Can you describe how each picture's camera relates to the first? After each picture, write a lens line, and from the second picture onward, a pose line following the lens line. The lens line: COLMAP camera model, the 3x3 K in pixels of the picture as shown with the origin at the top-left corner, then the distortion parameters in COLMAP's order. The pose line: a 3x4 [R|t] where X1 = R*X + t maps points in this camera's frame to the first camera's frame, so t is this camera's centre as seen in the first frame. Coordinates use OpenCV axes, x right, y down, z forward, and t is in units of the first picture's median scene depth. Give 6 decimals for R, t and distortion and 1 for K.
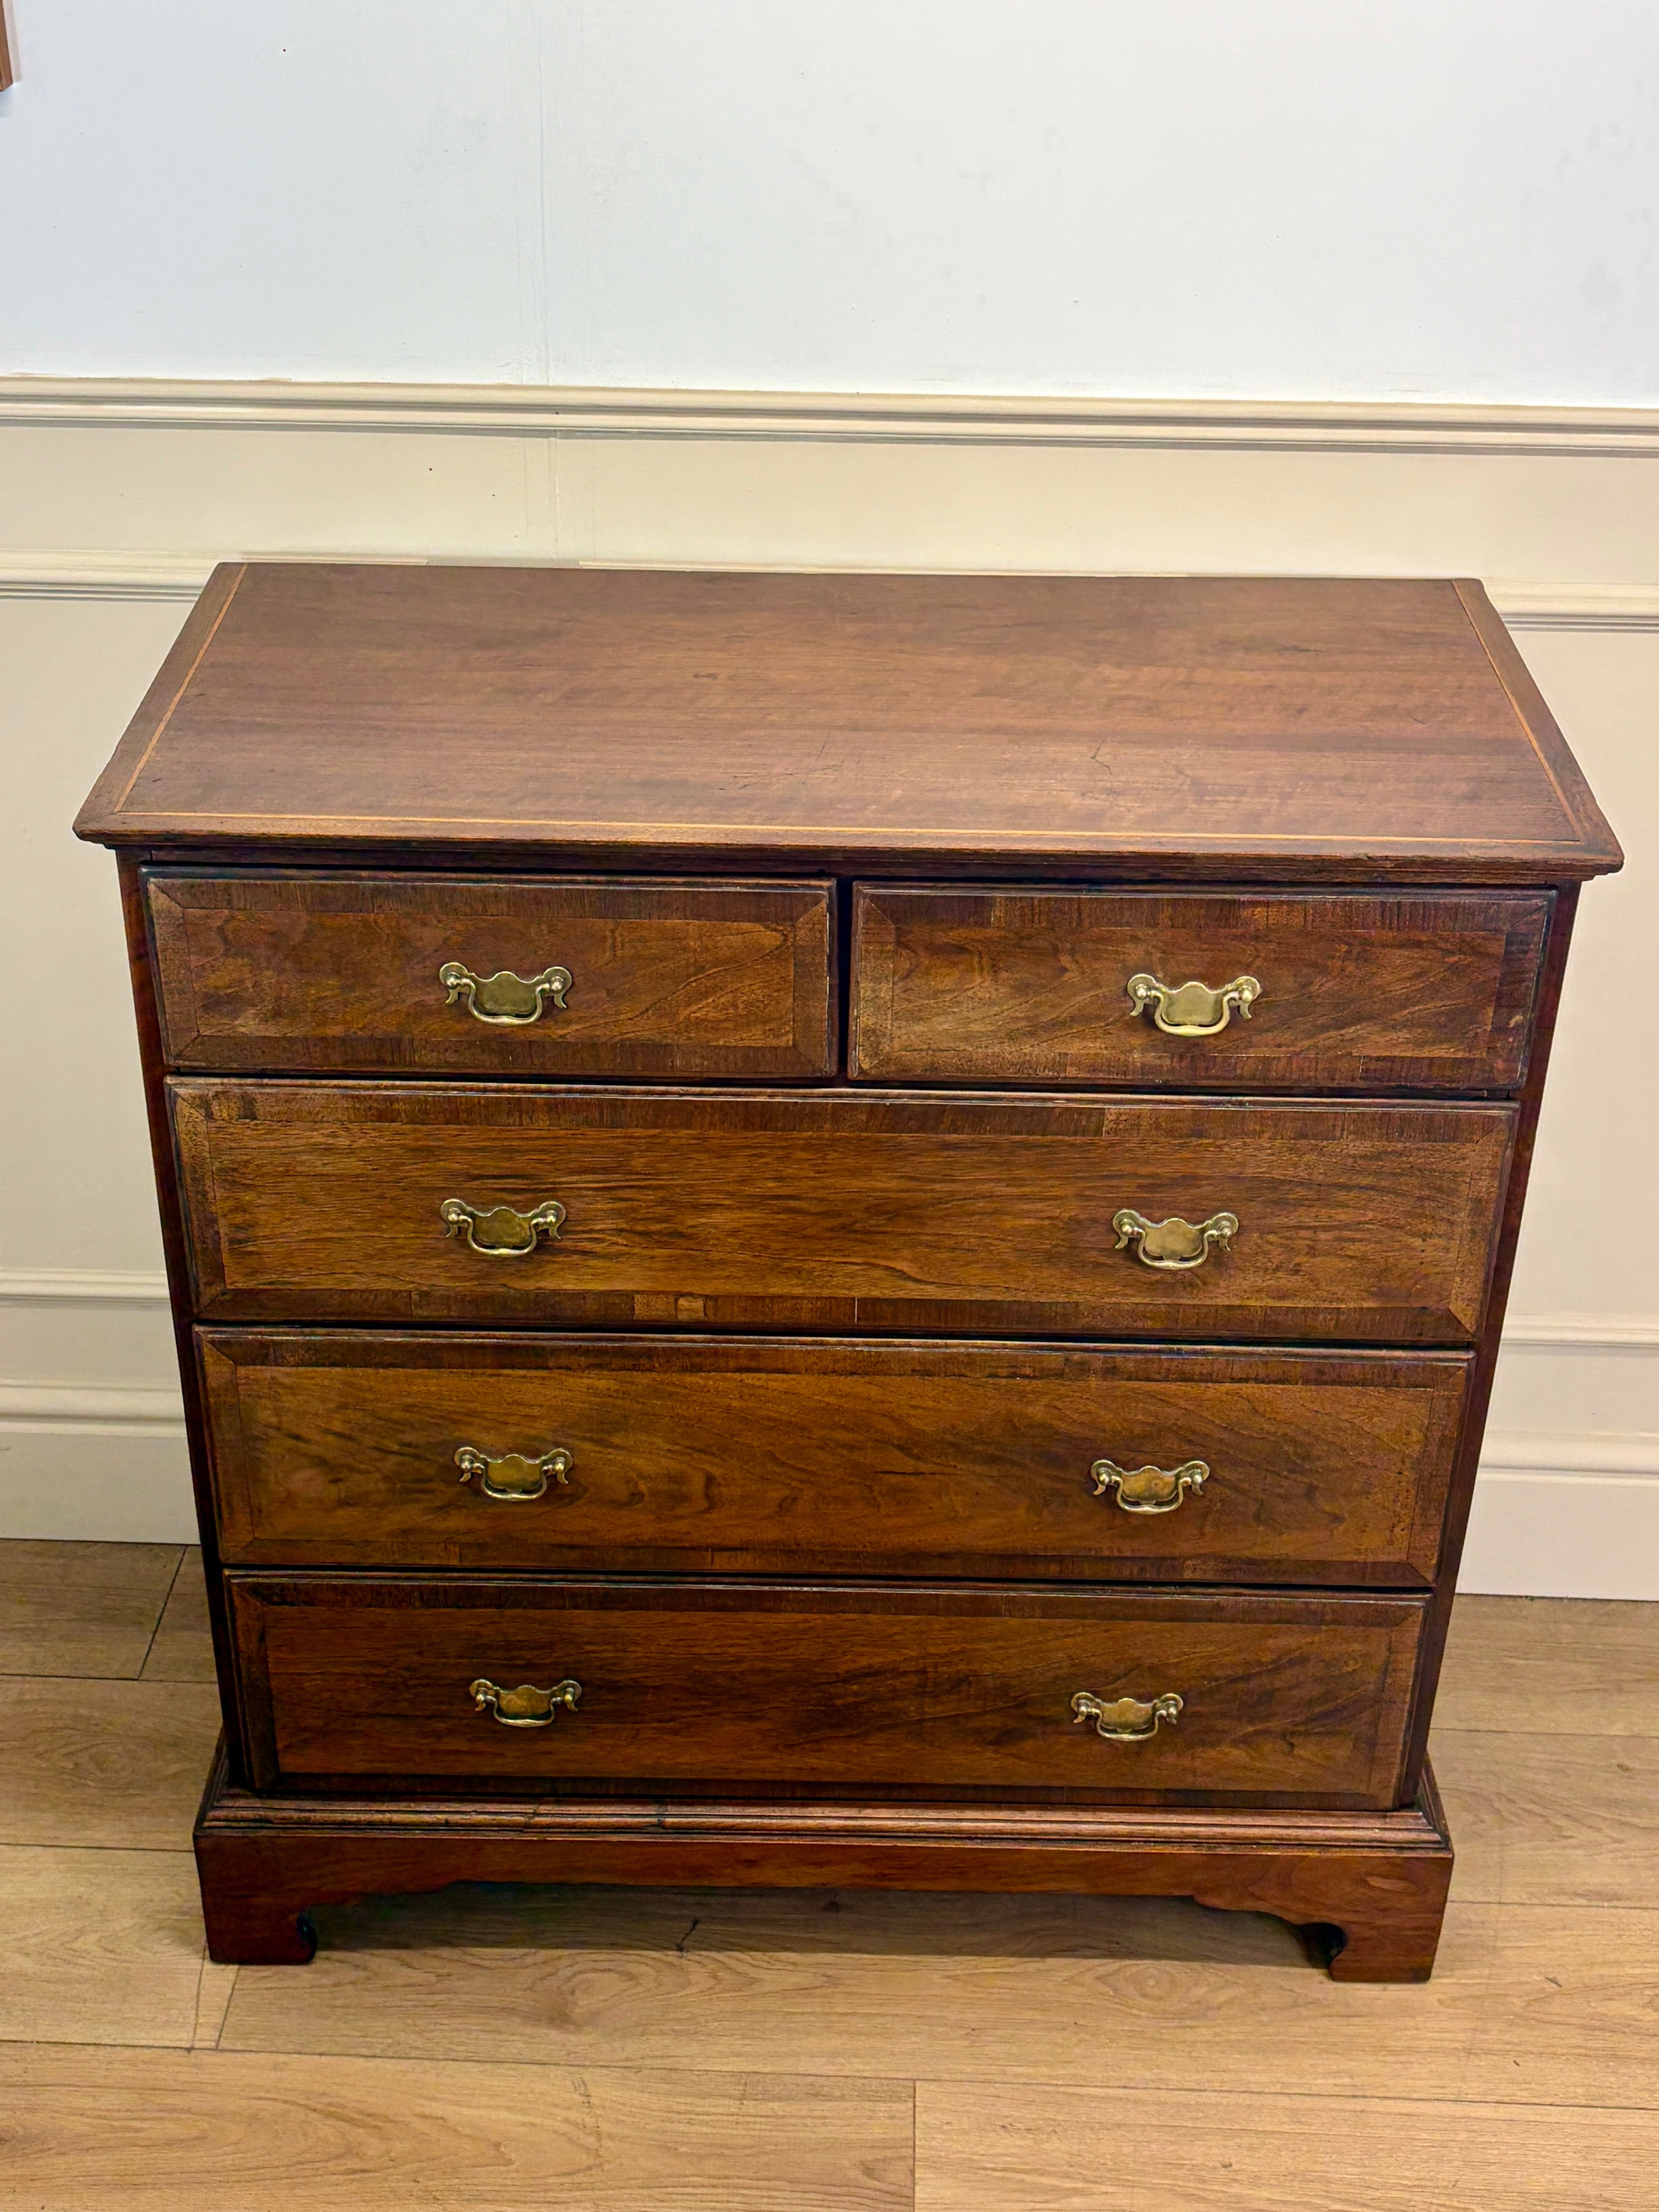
lens RADIAL K [[2702.4, 0, 816.4], [0, 2702.4, 1115.6], [0, 0, 1]] dist [0.199713, -0.700813]
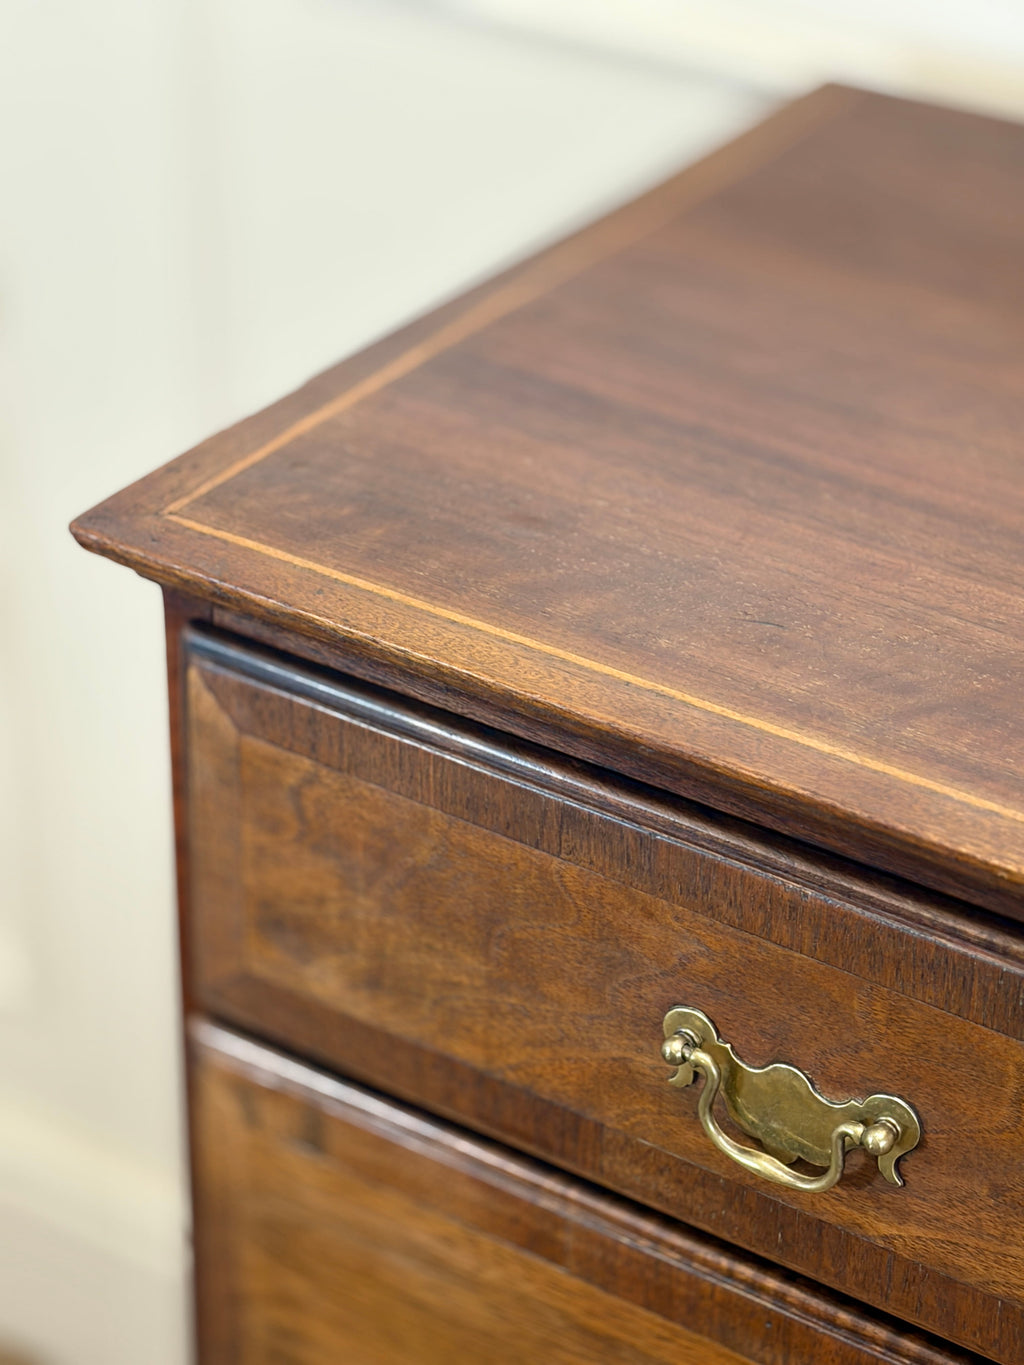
lens RADIAL K [[3290.3, 0, 485.7], [0, 3290.3, 693.4], [0, 0, 1]] dist [0.281392, -1.416018]
pose [[0.836257, 0.287270, -0.467065, 0.074972], [-0.285014, 0.955400, 0.077318, -0.130203], [0.468445, 0.068462, 0.880836, 0.457242]]
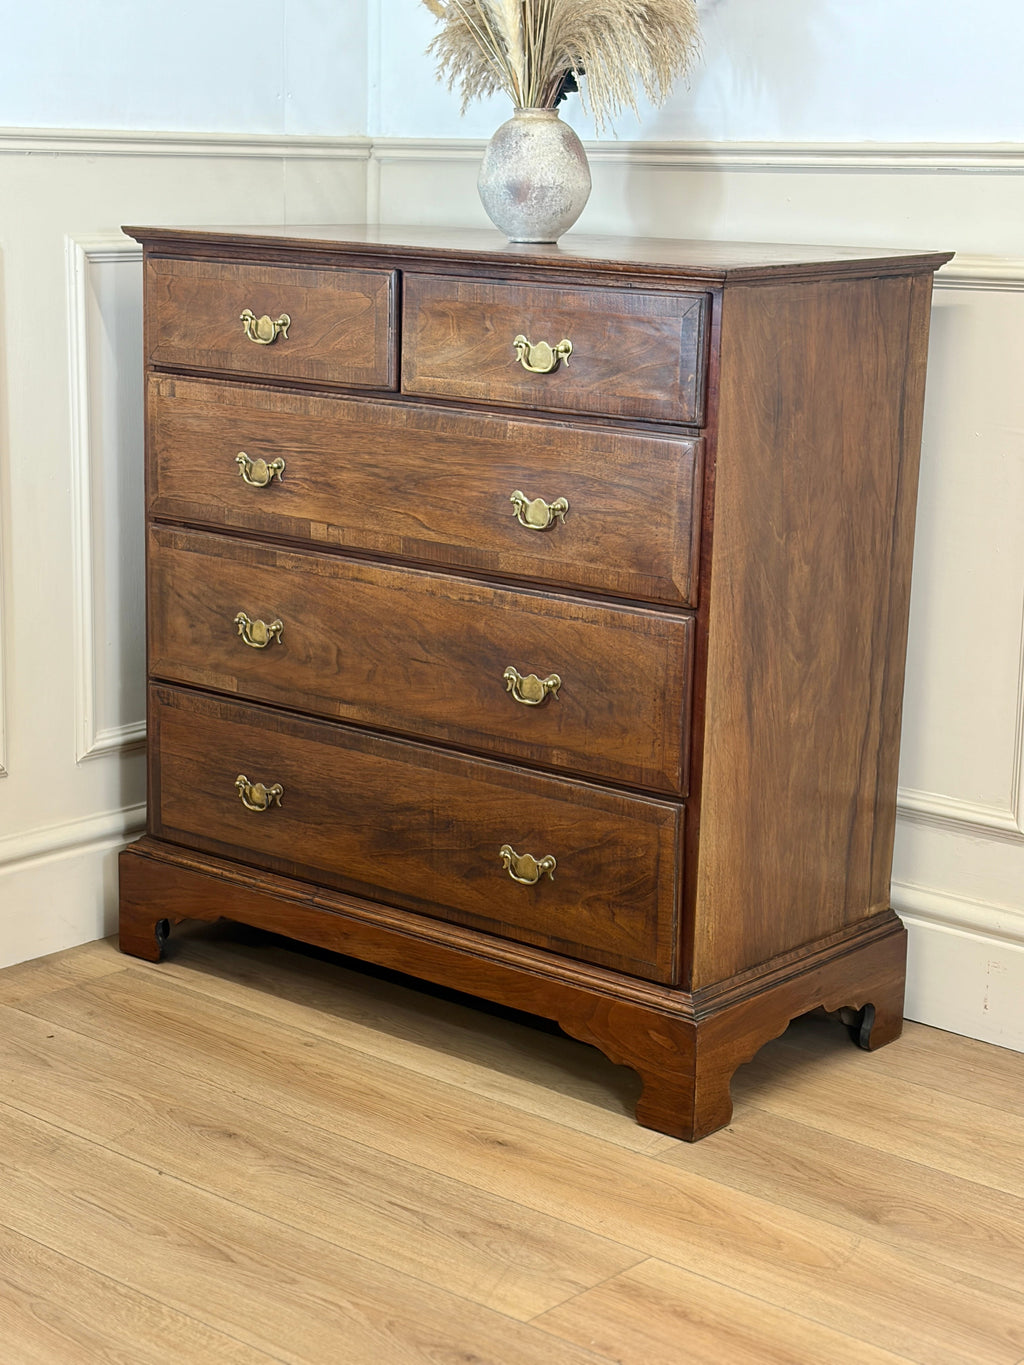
lens RADIAL K [[2367.8, 0, 532.5], [0, 2367.8, 679.2], [0, 0, 1]] dist [0.227563, -0.155642]
pose [[0.784372, 0.140514, -0.604166, 1.033109], [-0.332131, 0.917755, -0.217749, 0.462845], [0.523879, 0.371458, 0.766531, -0.109505]]
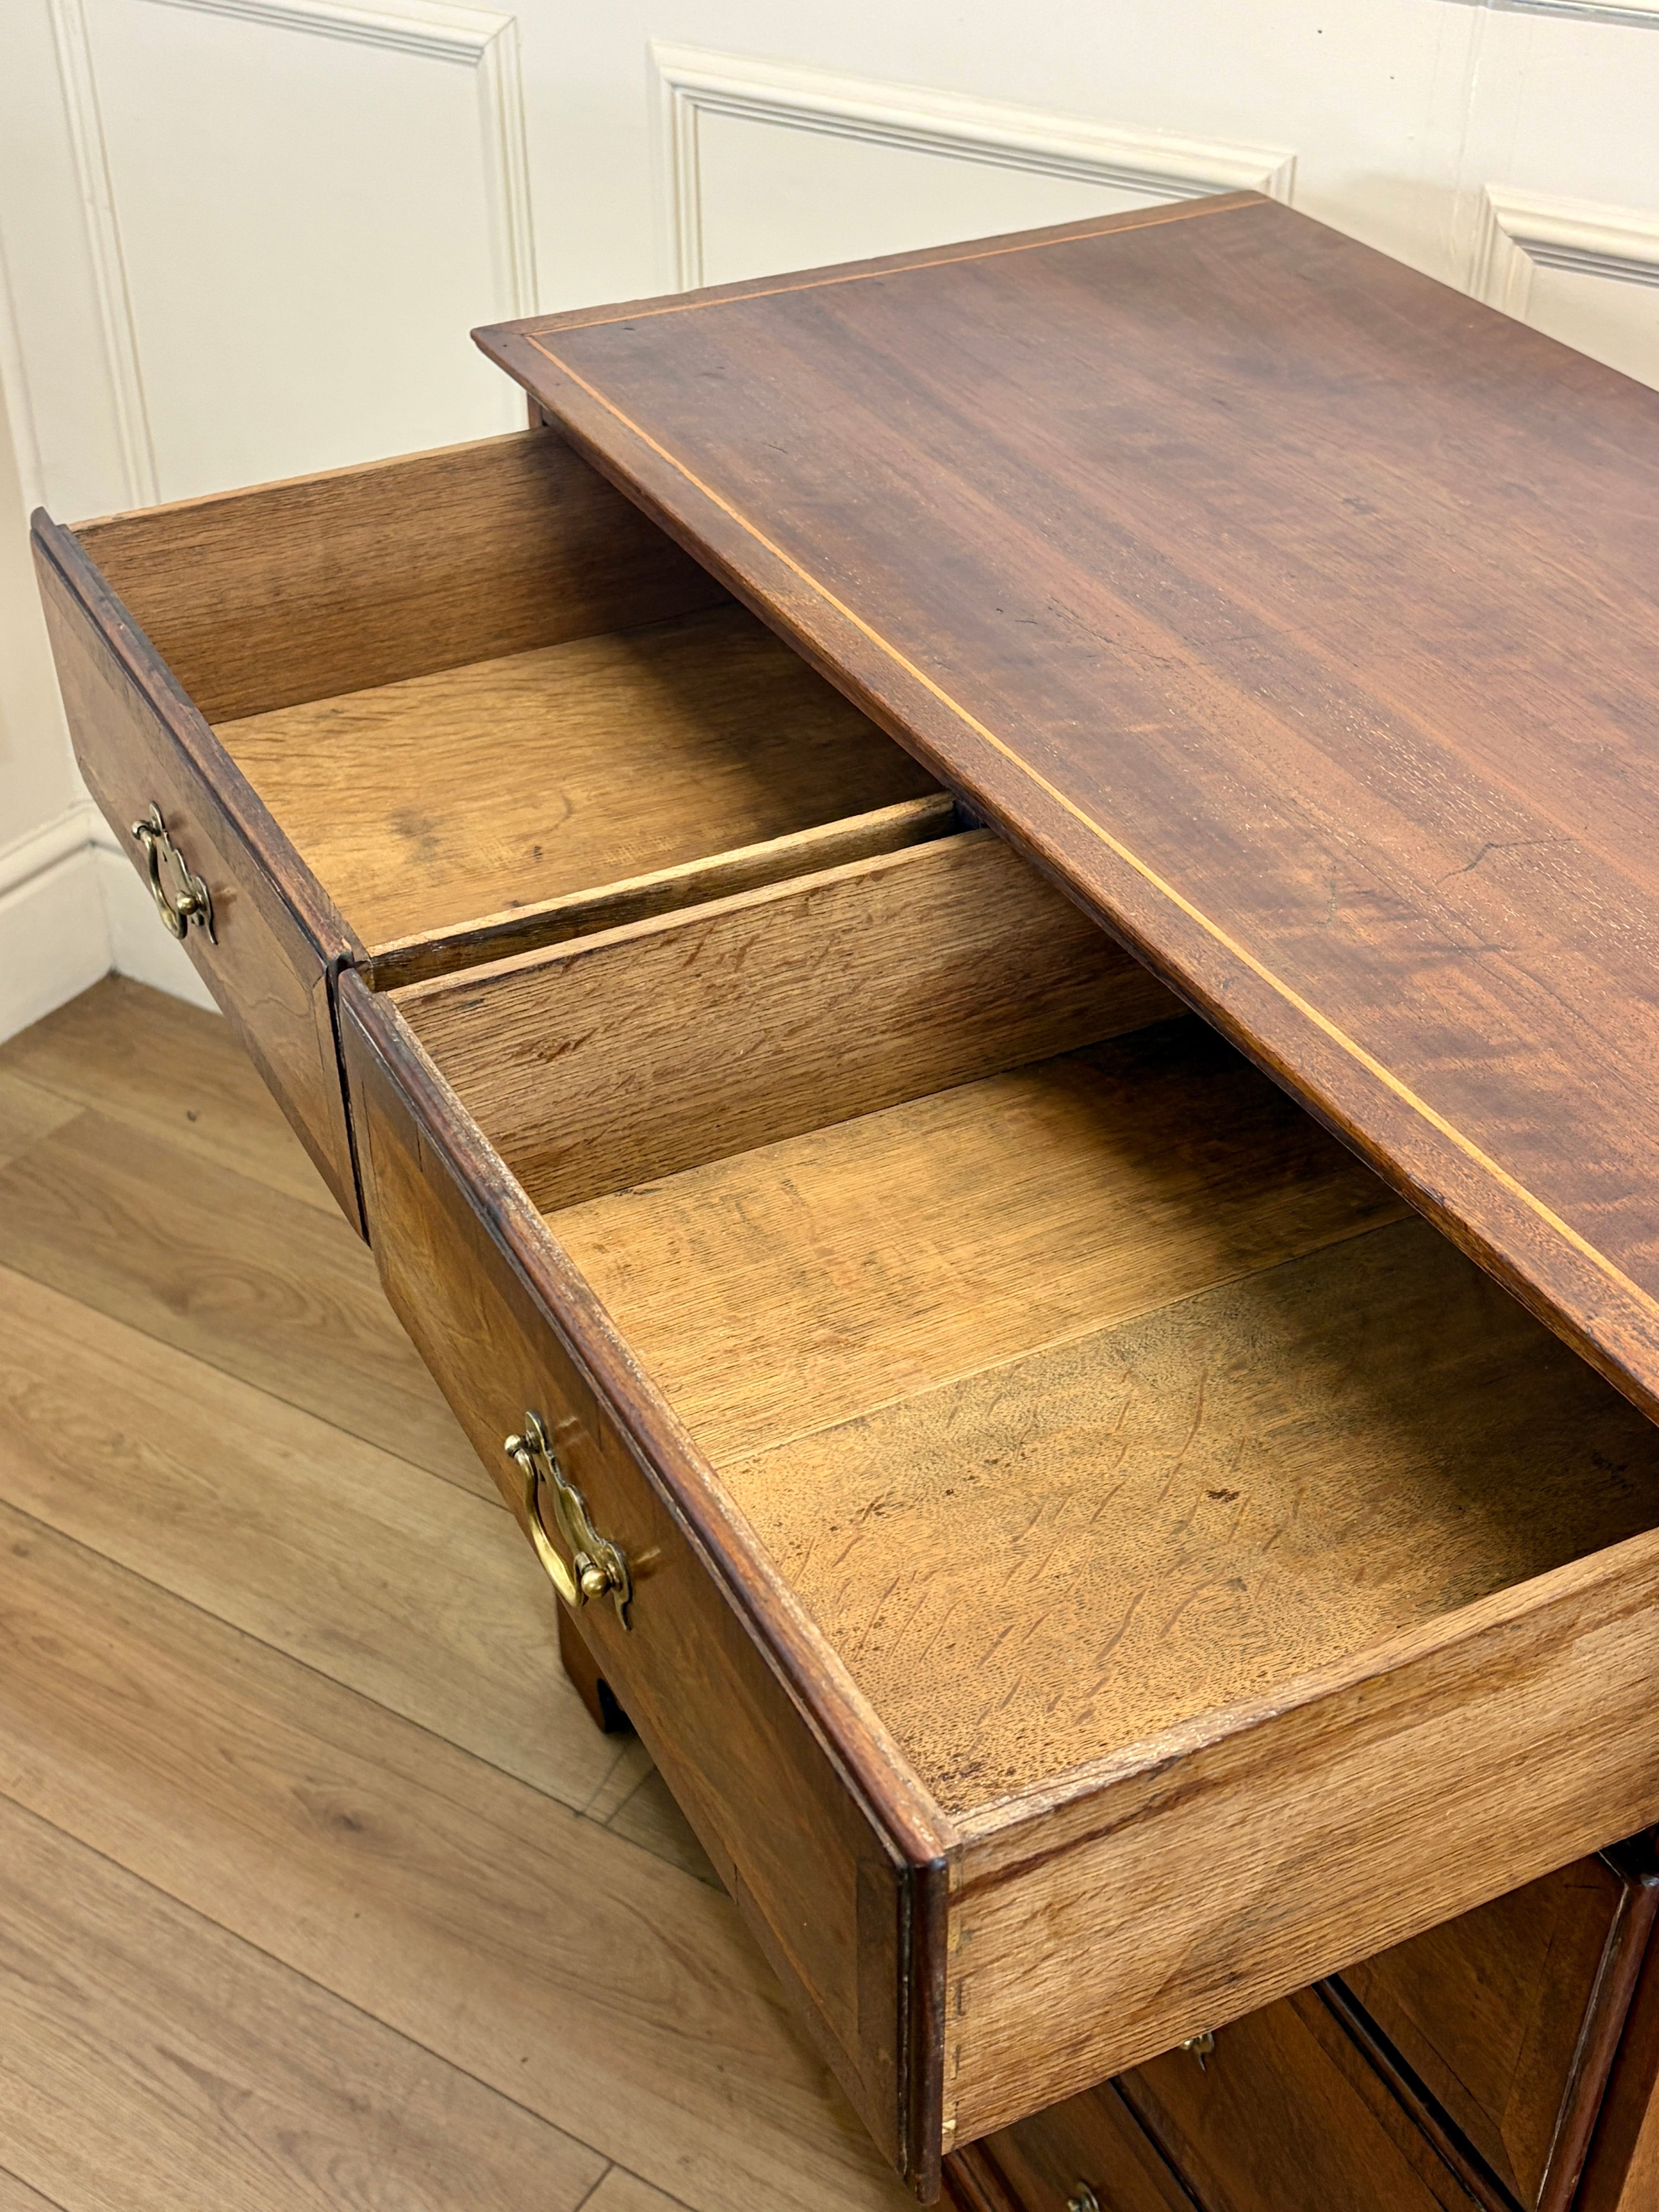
lens RADIAL K [[2702.4, 0, 816.4], [0, 2702.4, 1115.6], [0, 0, 1]] dist [0.199713, -0.700813]
pose [[0.462286, 0.511981, -0.723994, 0.444546], [-0.451175, 0.838696, 0.305008, -0.185423], [0.763369, 0.185648, 0.618710, 0.554207]]
